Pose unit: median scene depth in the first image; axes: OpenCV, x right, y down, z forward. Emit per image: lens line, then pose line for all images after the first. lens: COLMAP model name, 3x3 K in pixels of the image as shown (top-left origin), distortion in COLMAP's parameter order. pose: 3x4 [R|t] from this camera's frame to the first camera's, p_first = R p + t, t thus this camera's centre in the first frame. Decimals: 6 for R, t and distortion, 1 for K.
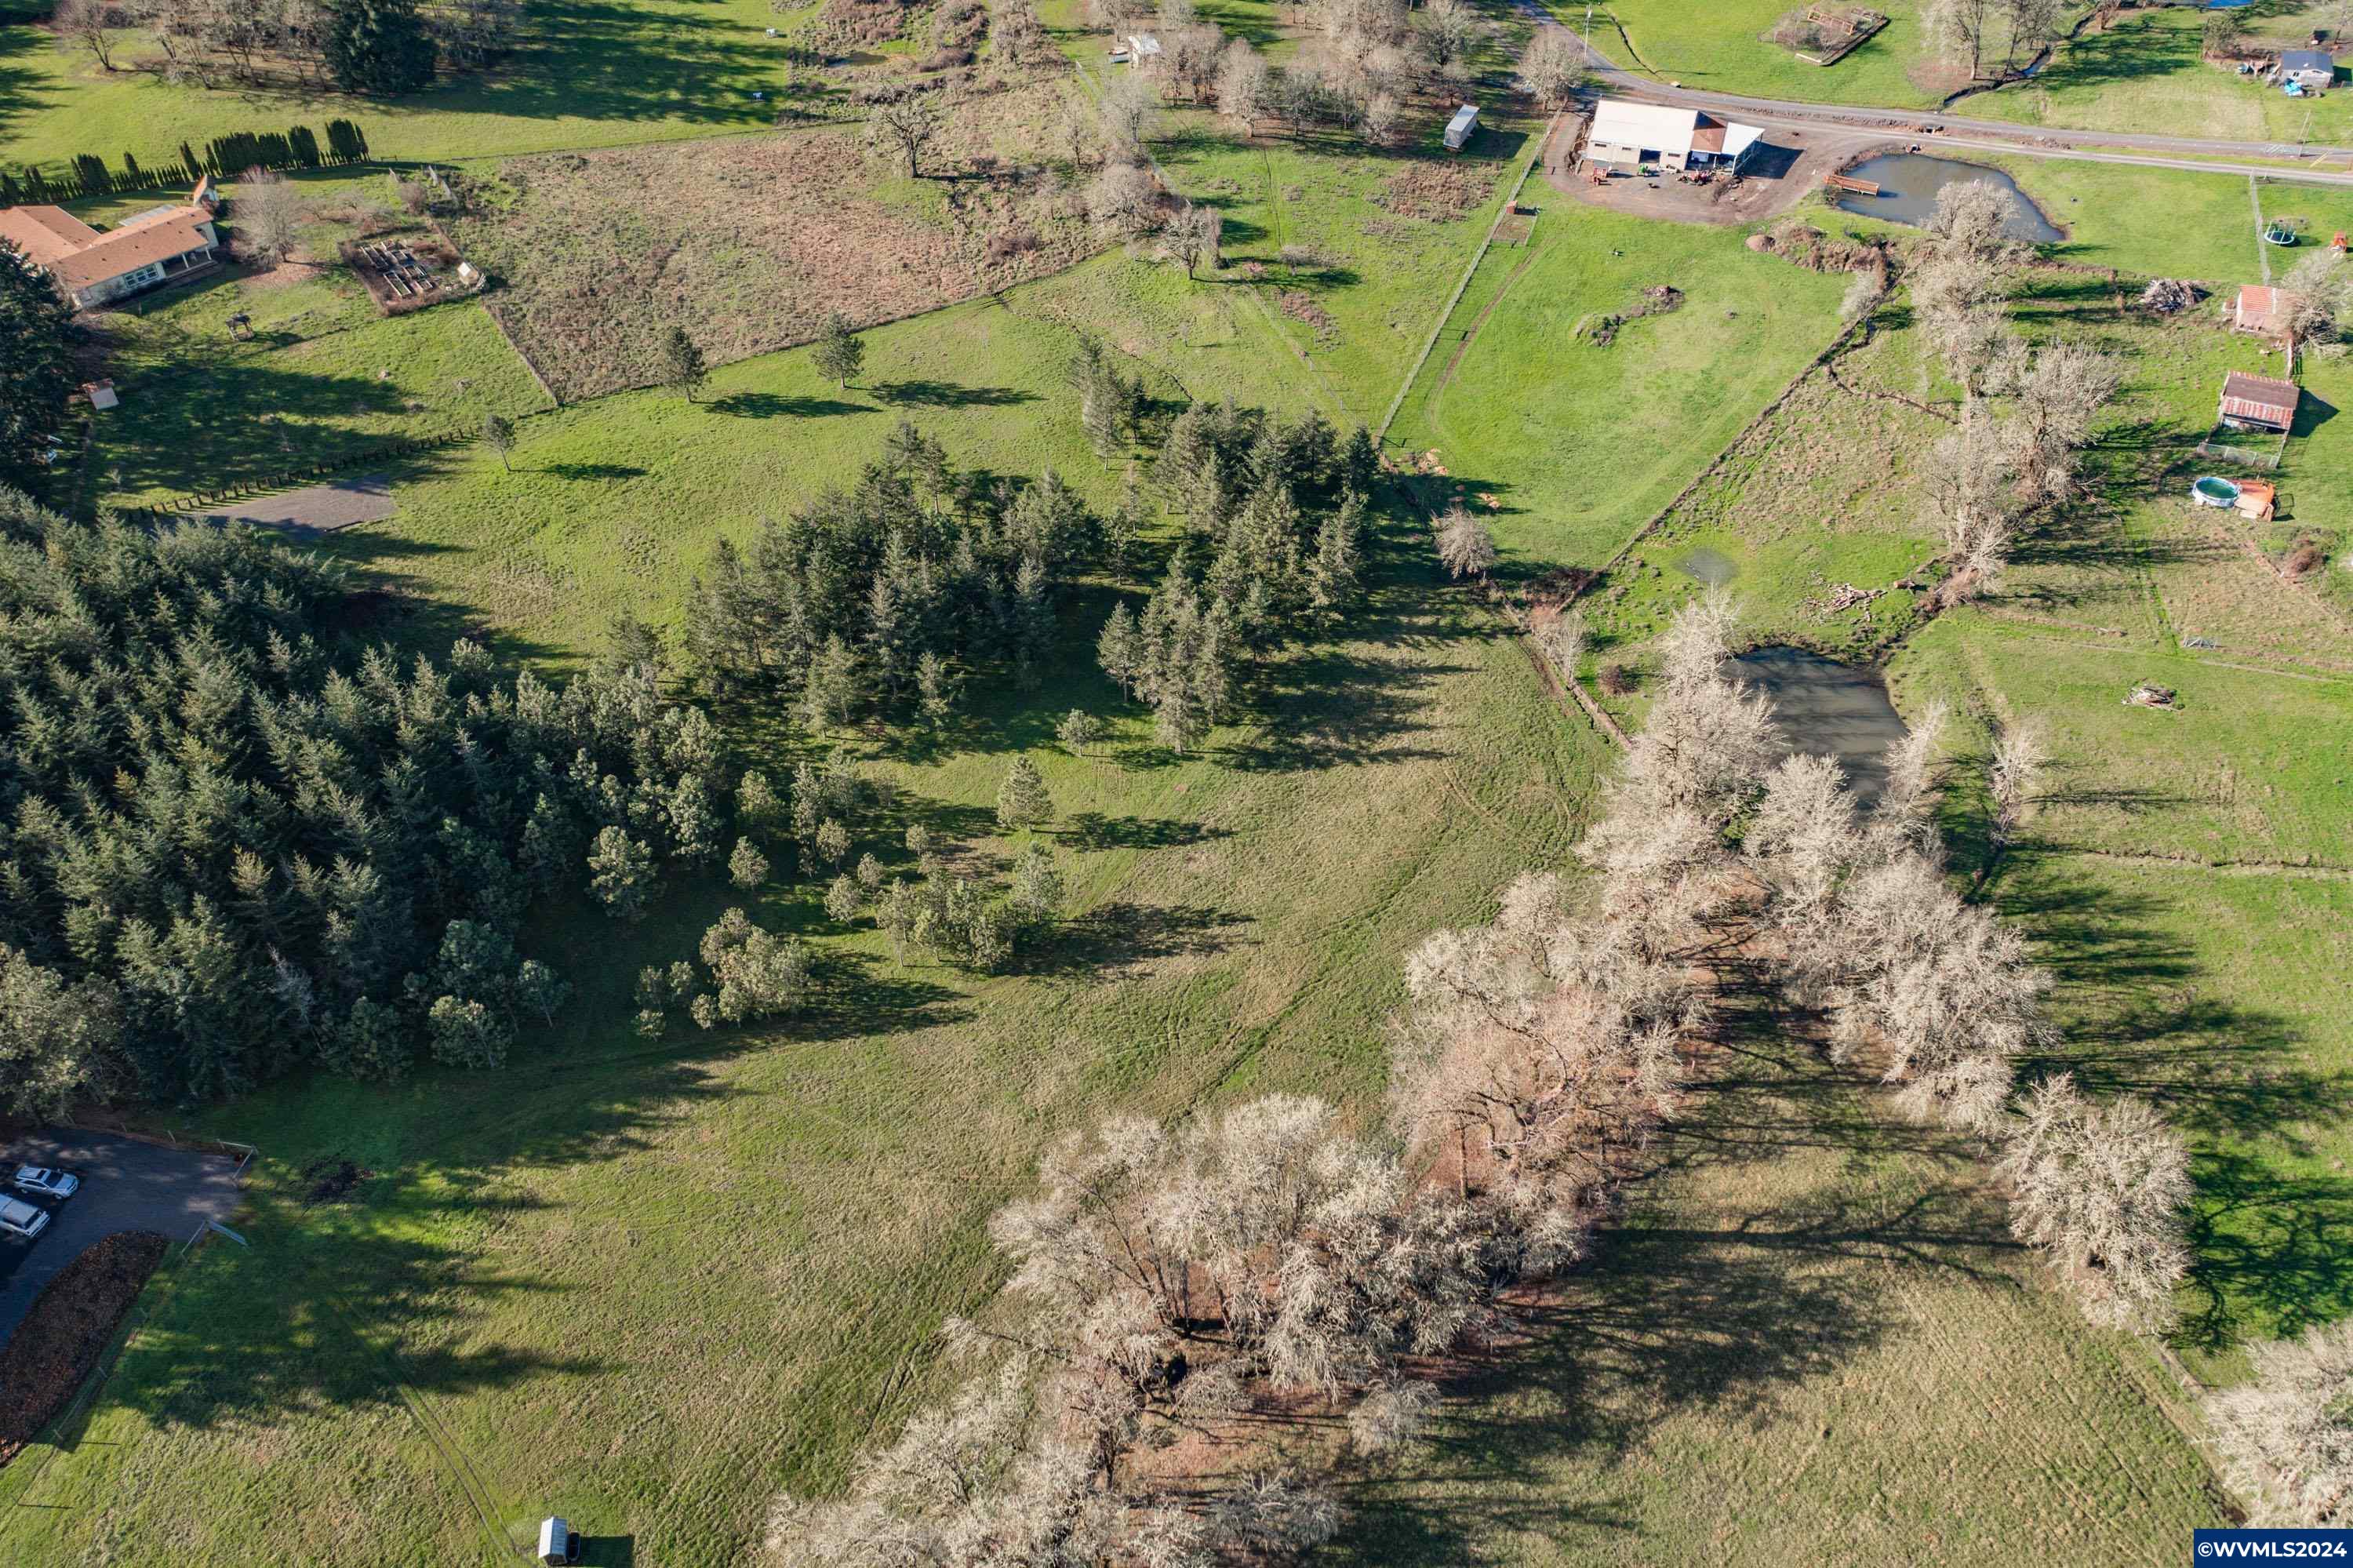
lens RADIAL K [[1862.3, 0, 1178.5], [0, 1862.3, 775.5], [0, 0, 1]] dist [-0.014706, 0.007604]
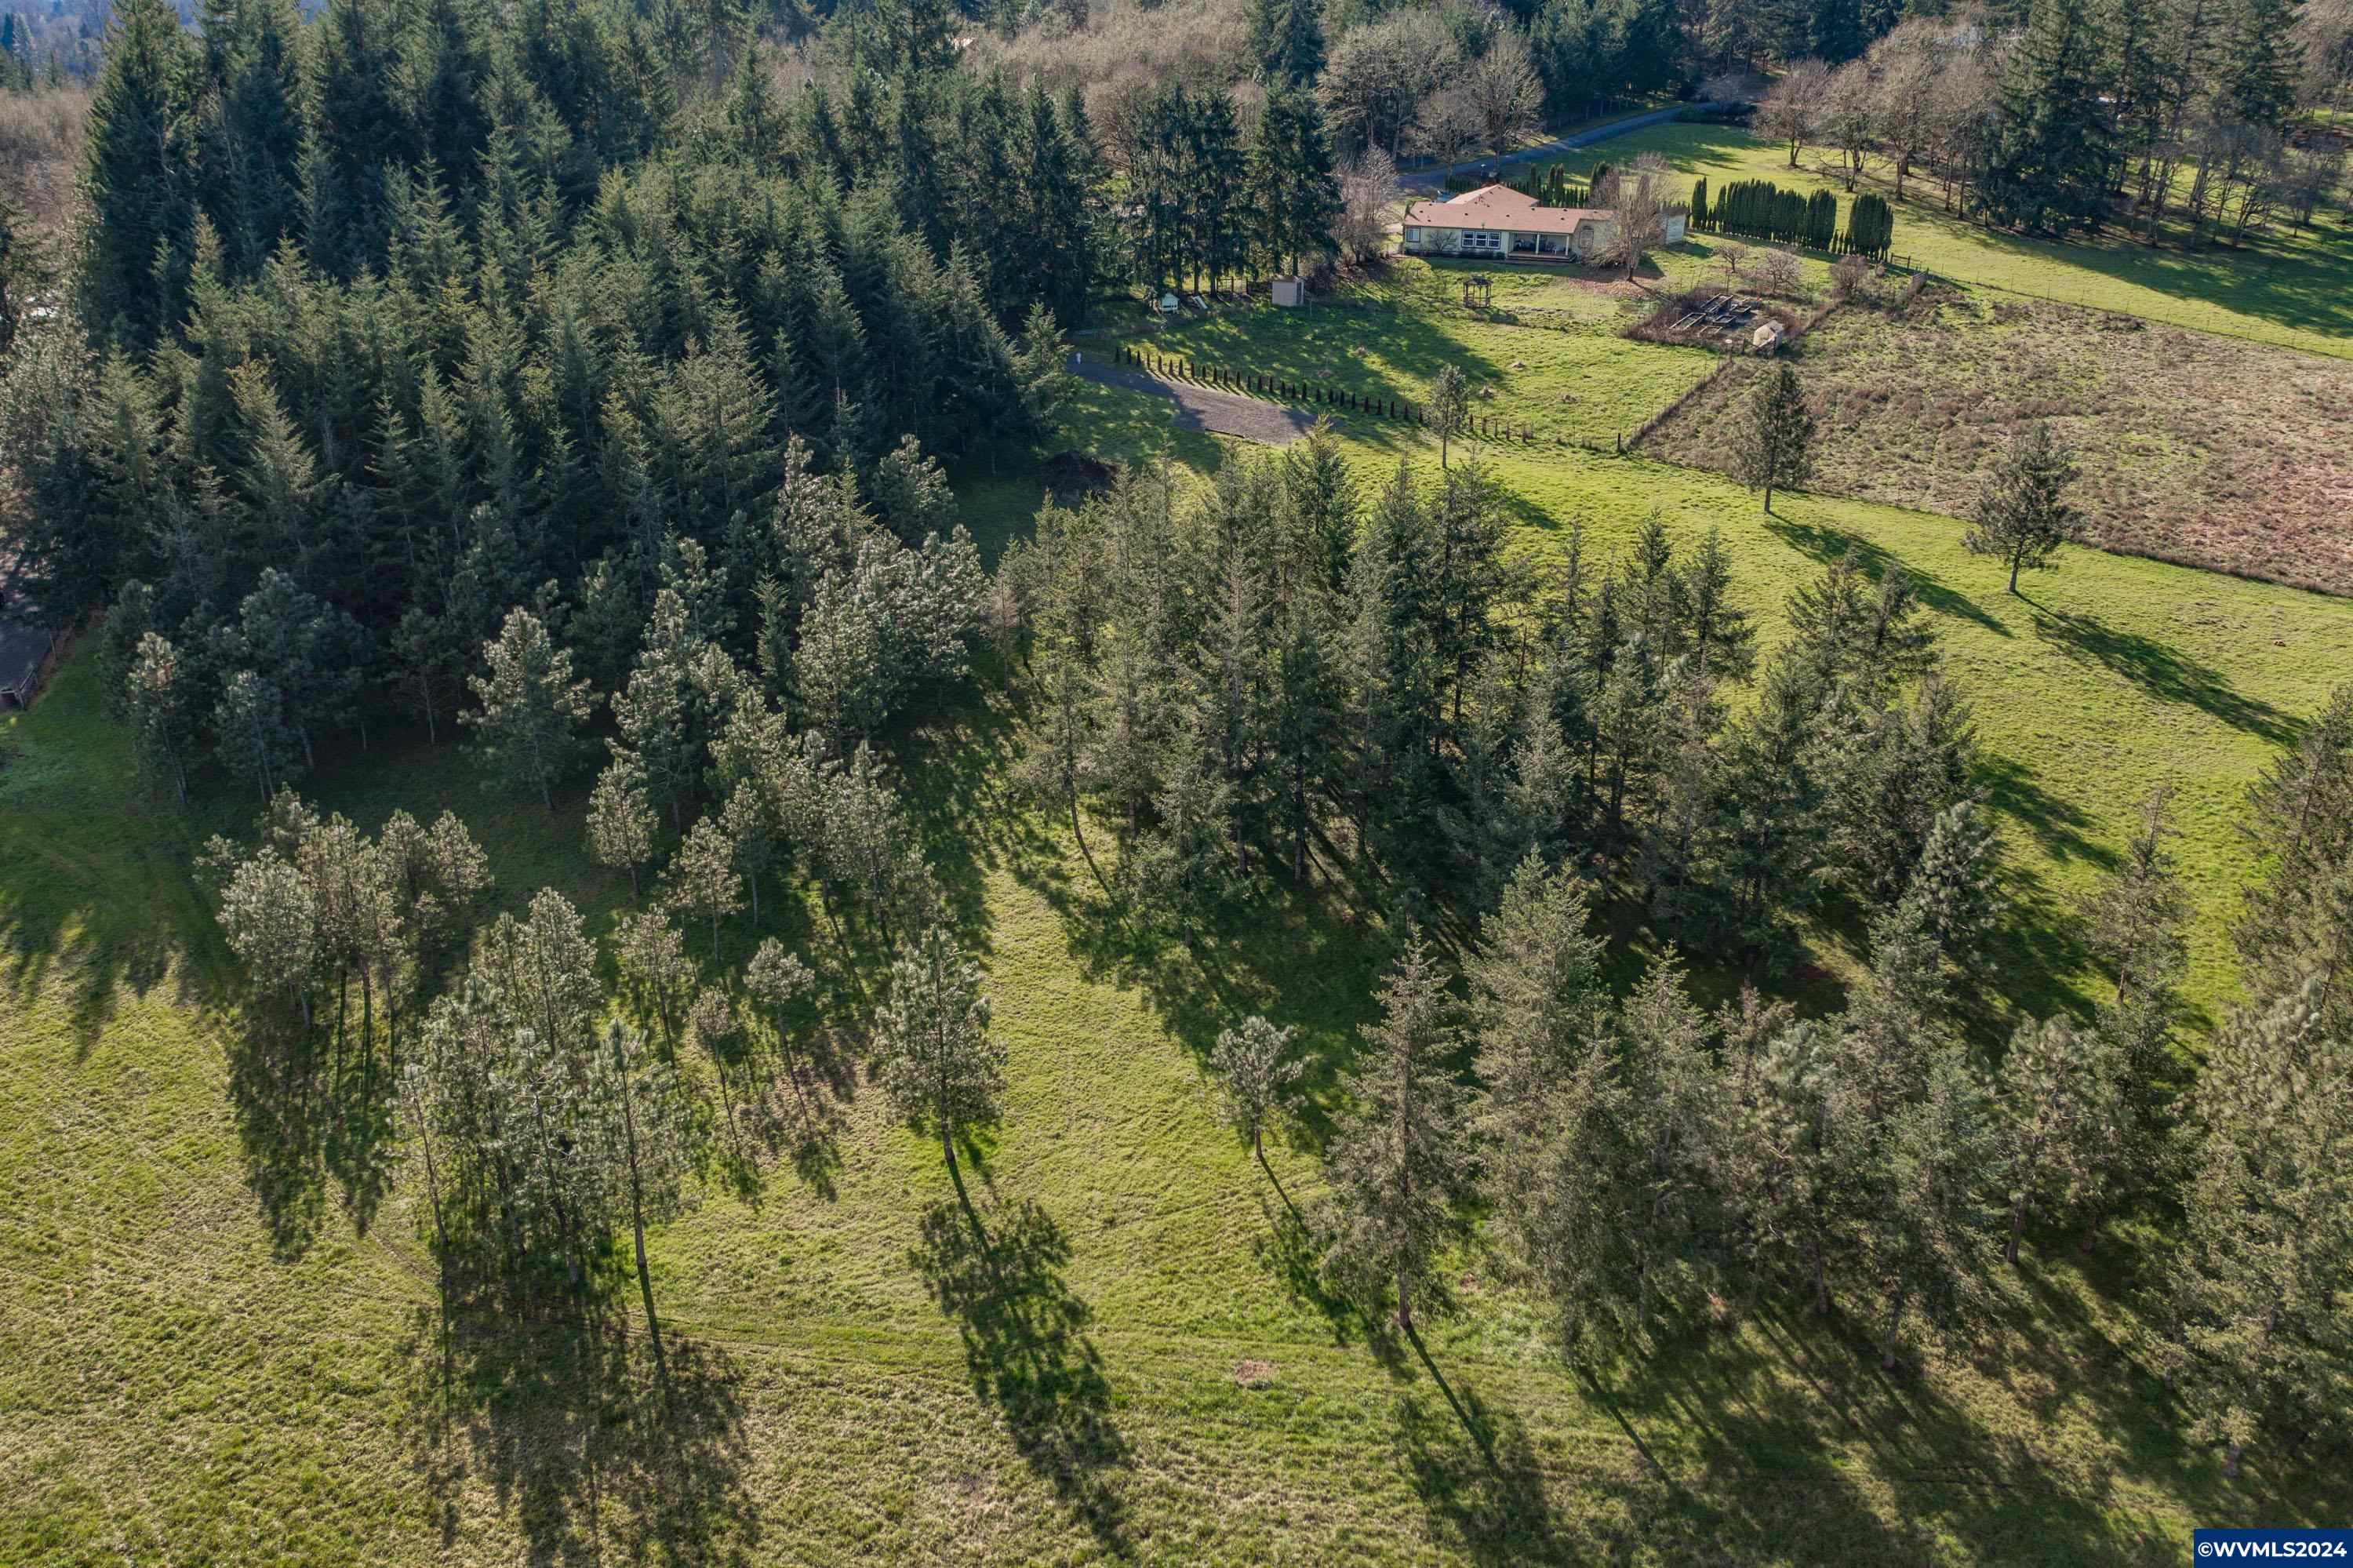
lens RADIAL K [[1862.3, 0, 1178.5], [0, 1862.3, 775.5], [0, 0, 1]] dist [-0.014706, 0.007604]
pose [[0.362967, 0.383826, -0.849078, 0.221261], [-0.624623, 0.776400, 0.083956, -0.088543], [0.691448, 0.499881, 0.521554, 0.742813]]
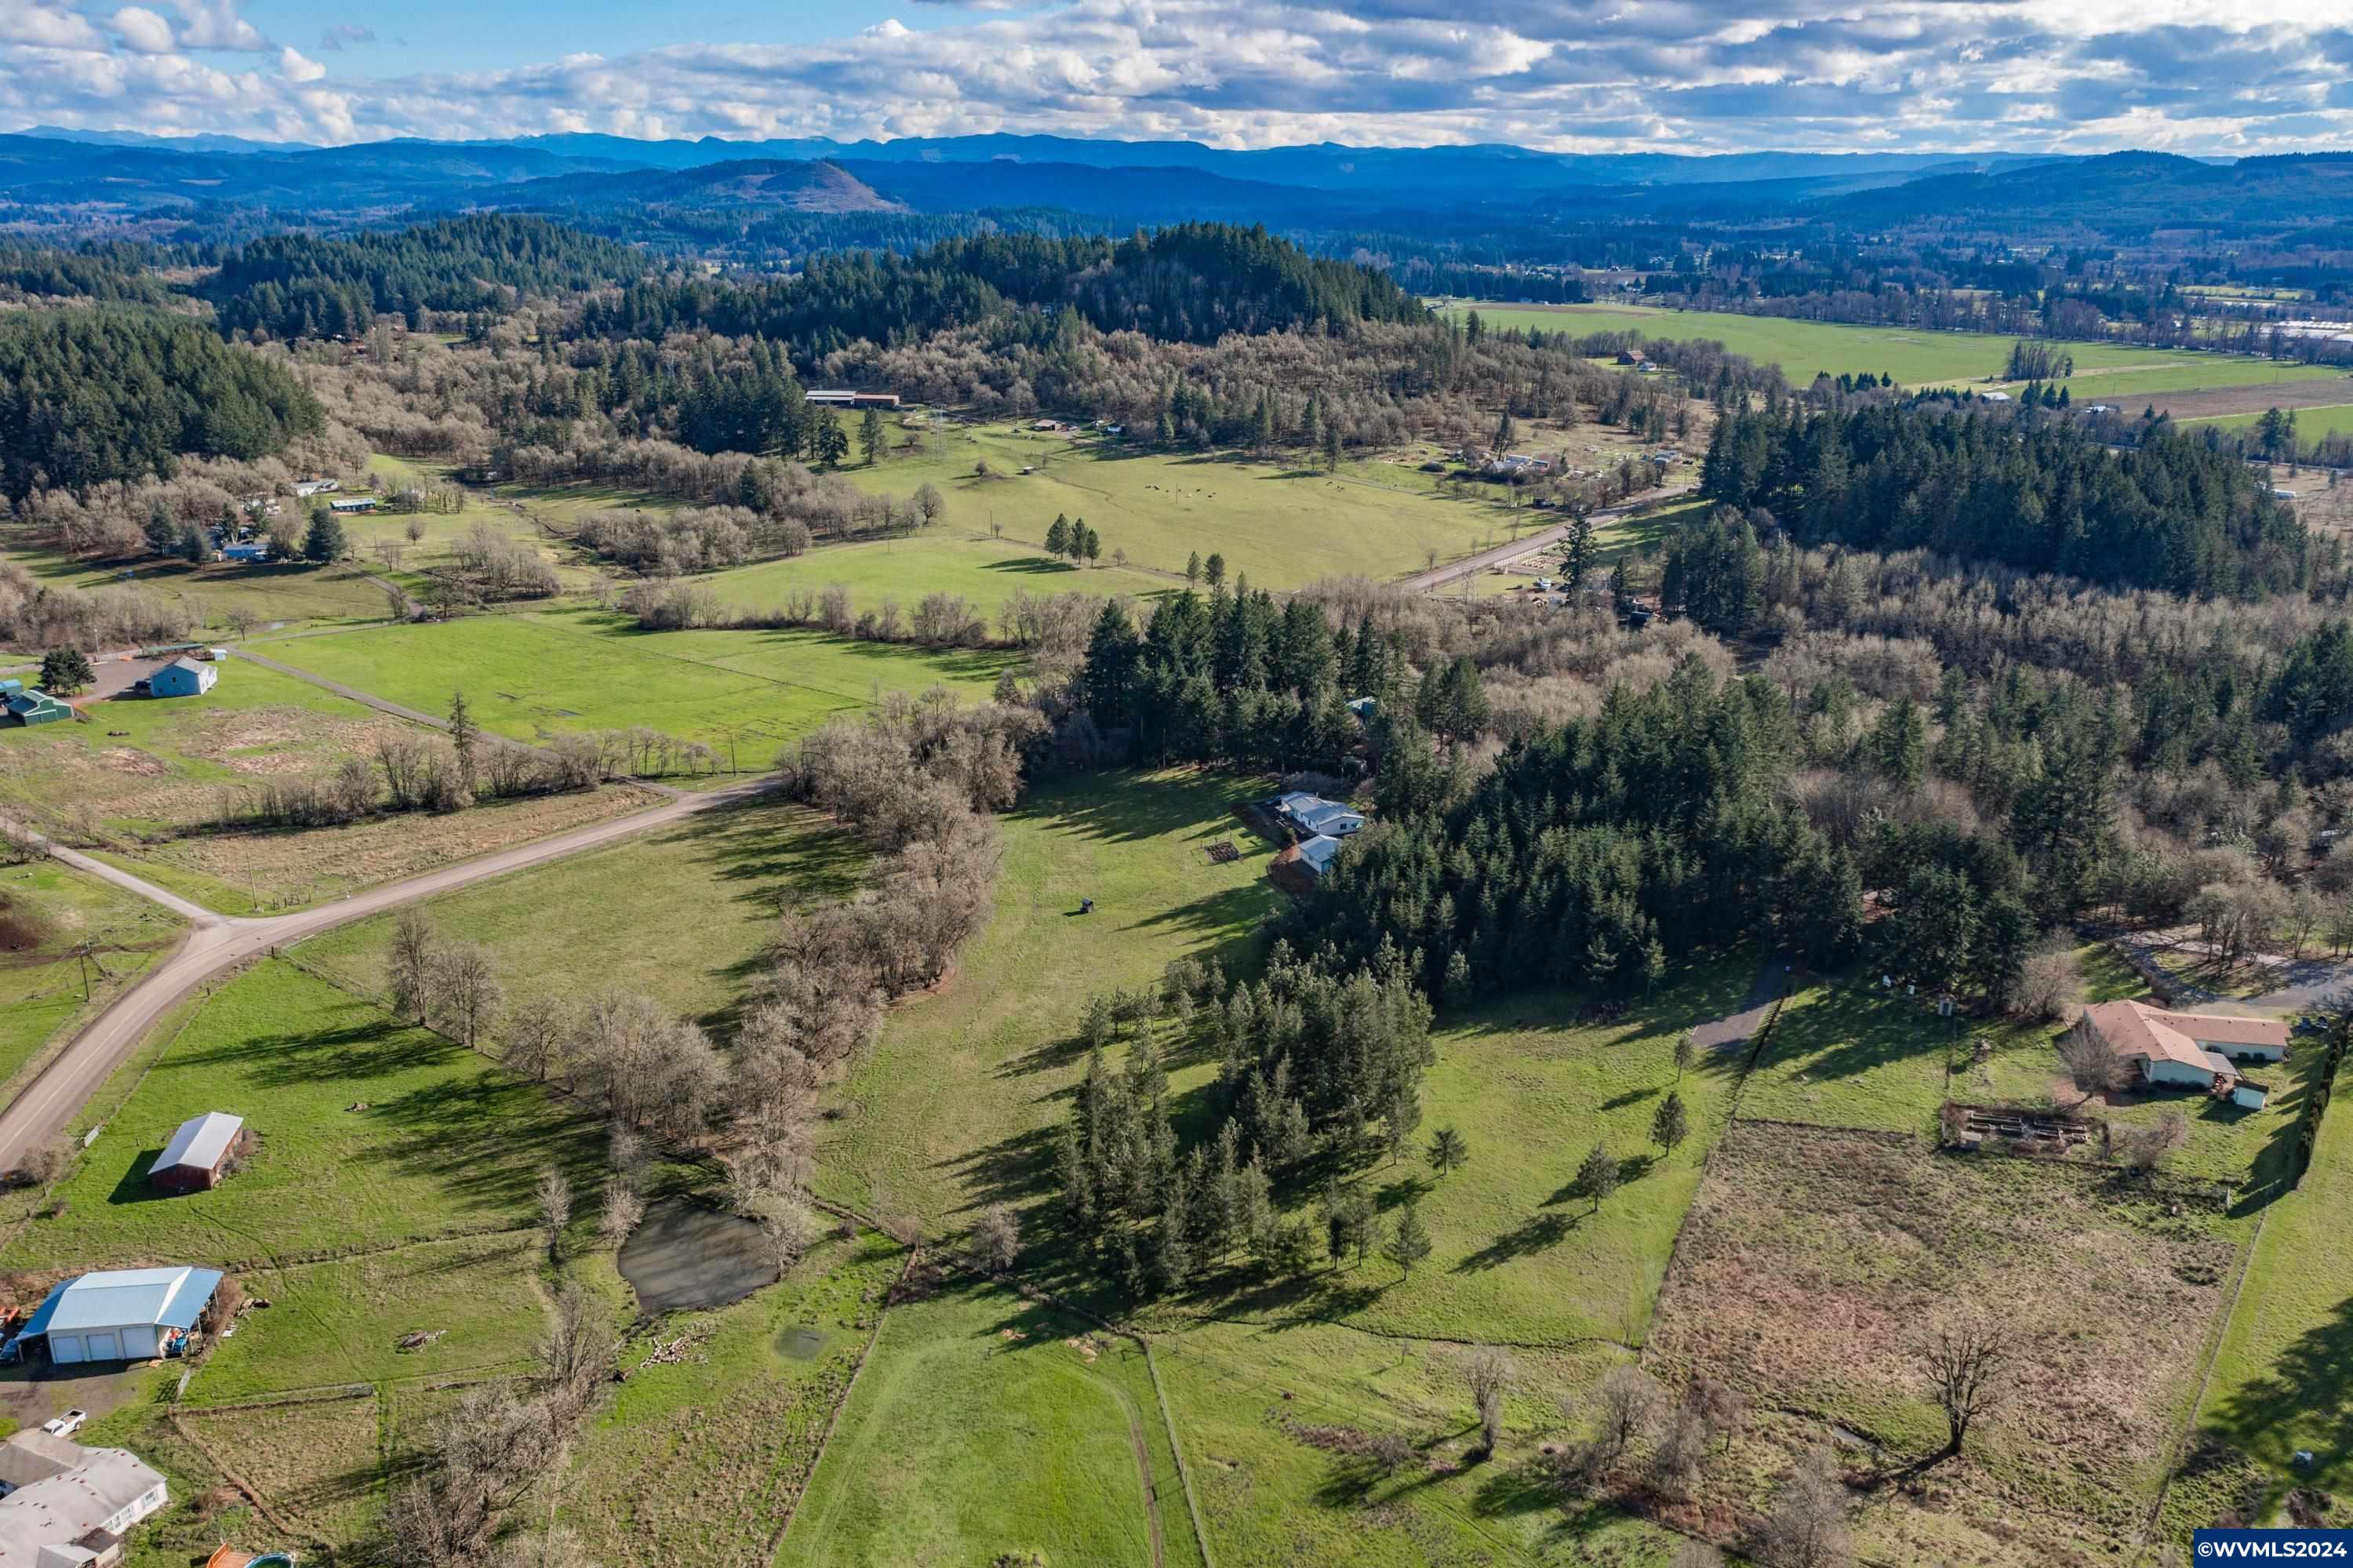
lens RADIAL K [[1857.7, 0, 1181.1], [0, 1857.7, 777.0], [0, 0, 1]] dist [-0.010195, 0.004671]
pose [[-0.853554, 0.161768, -0.495254, 0.641701], [-0.345643, 0.535448, 0.770601, -1.340220], [0.389841, 0.828931, -0.401120, 1.378422]]
